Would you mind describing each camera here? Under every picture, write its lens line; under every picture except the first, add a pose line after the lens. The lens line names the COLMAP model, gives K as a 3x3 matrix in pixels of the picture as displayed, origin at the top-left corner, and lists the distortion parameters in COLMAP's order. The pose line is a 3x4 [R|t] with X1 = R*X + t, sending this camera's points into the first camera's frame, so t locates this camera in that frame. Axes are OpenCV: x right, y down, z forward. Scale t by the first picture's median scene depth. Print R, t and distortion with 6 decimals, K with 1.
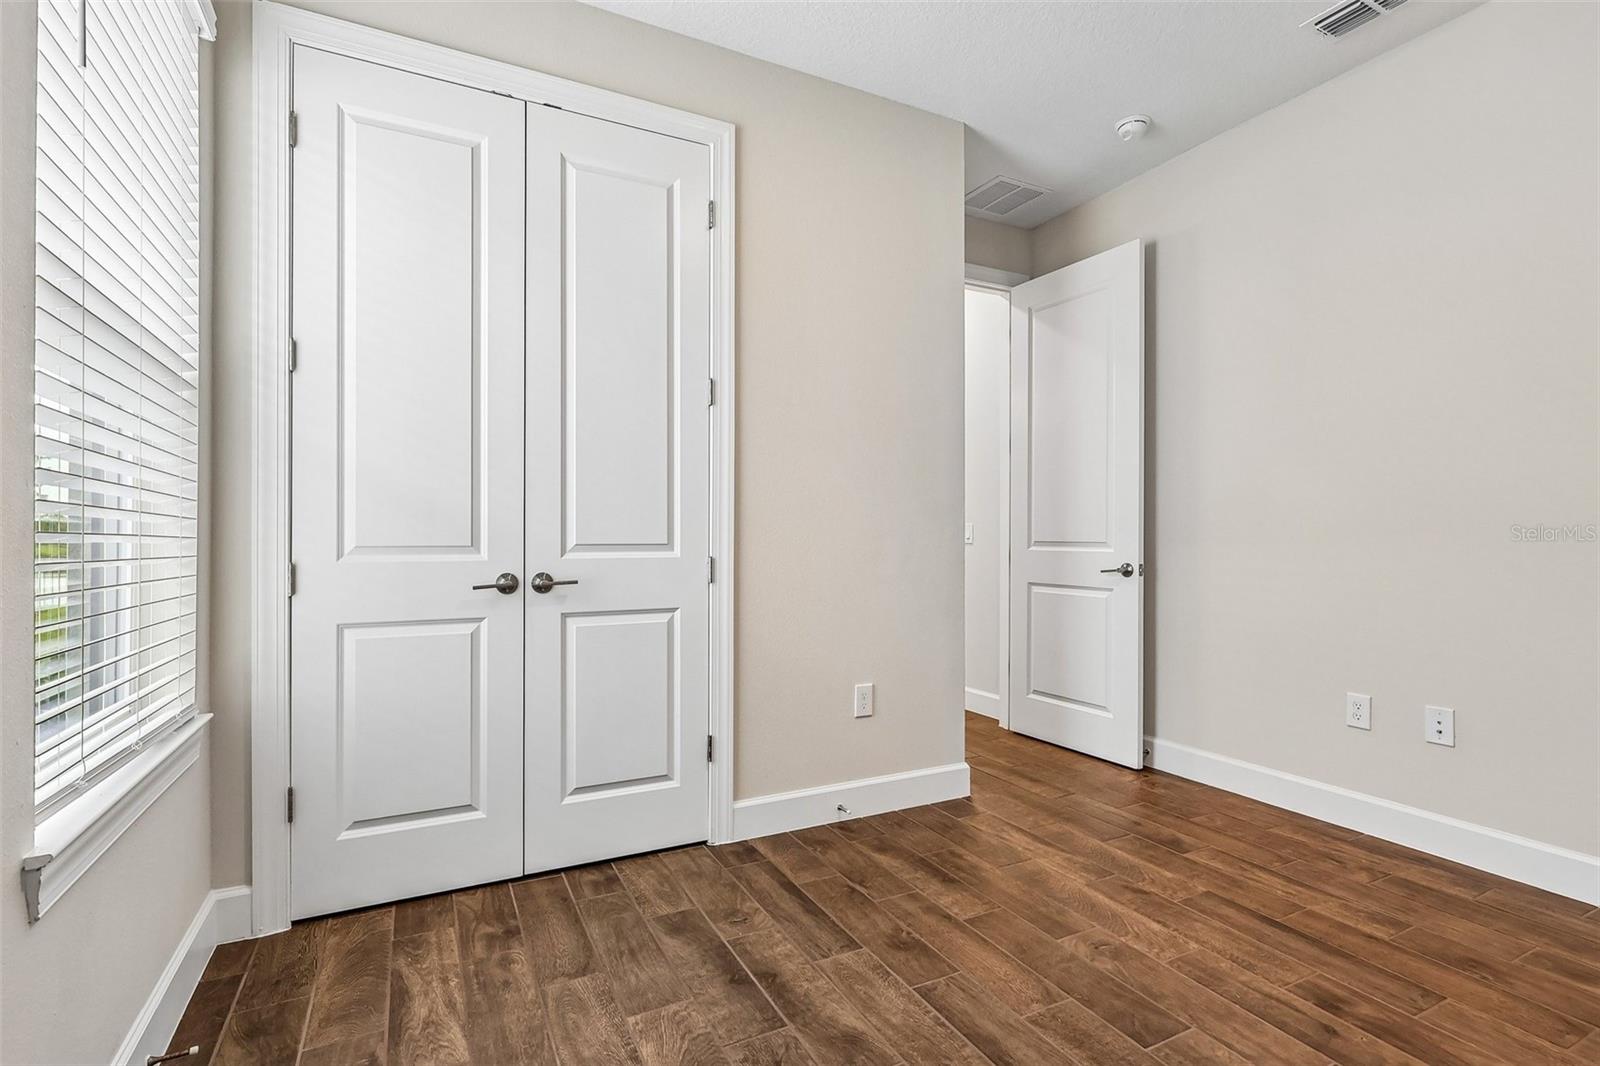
lens RADIAL K [[761.6, 0, 800.3], [0, 761.6, 534.3], [0, 0, 1]] dist [-0.002023, 0.001660]
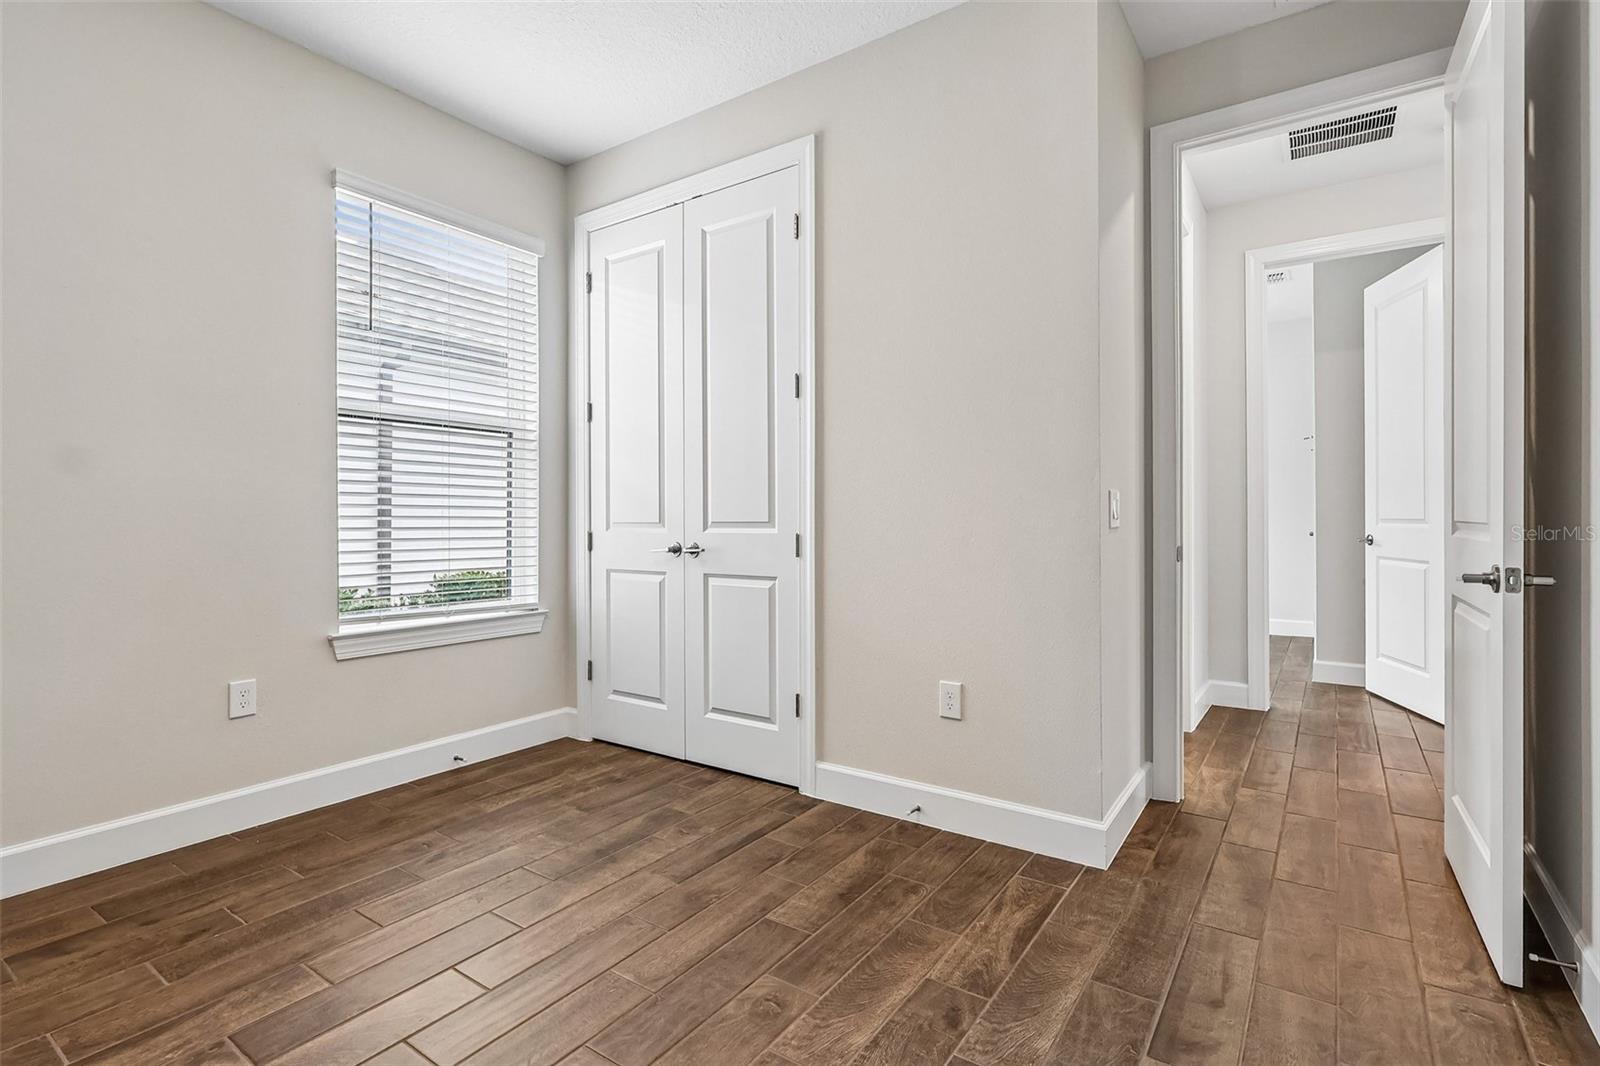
lens RADIAL K [[761.6, 0, 786.7], [0, 761.6, 510.3], [0, 0, 1]] dist [-0.002023, 0.001660]
pose [[0.468485, -0.005856, -0.883452, 0.940768], [0.008014, 0.999965, -0.002379, -0.002571], [0.883435, -0.005966, 0.468515, 0.505963]]
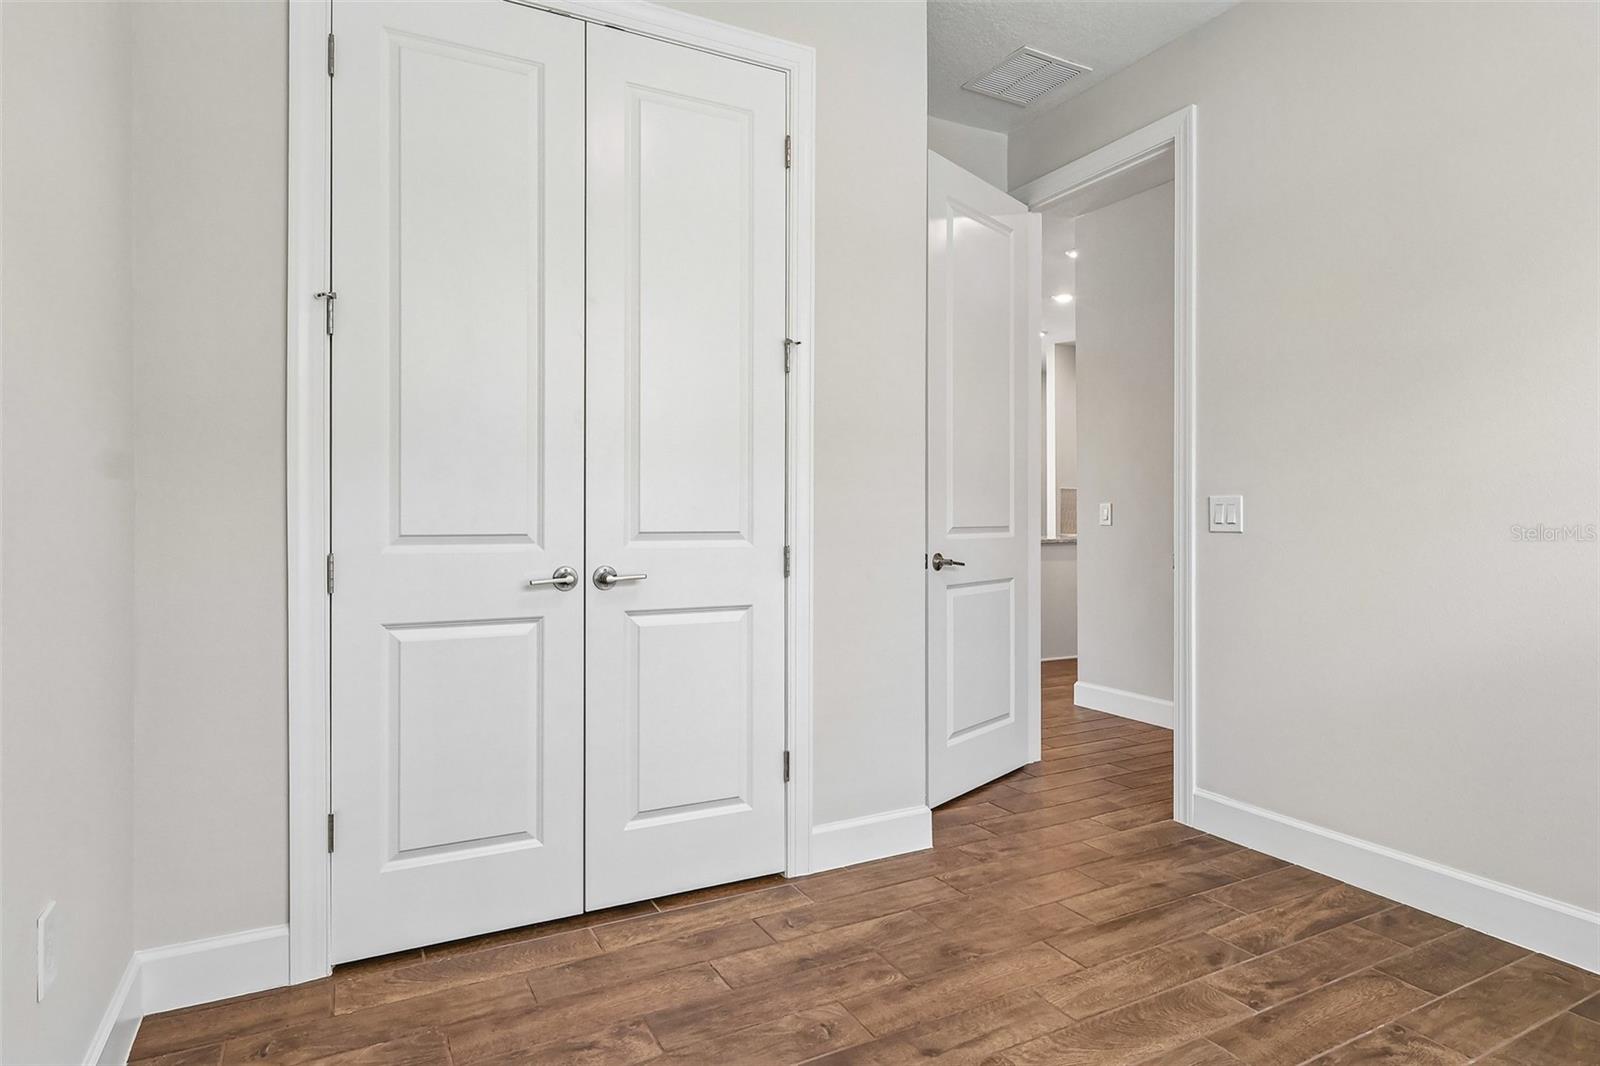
lens RADIAL K [[931.6, 0, 803.7], [0, 931.6, 516.6], [0, 0, 1]] dist [-0.008351, 0.000864]
pose [[0.999267, -0.002038, 0.038218, -0.149155], [0.002234, 0.999985, -0.005089, 0.001790], [-0.038207, 0.005170, 0.999256, -0.072046]]
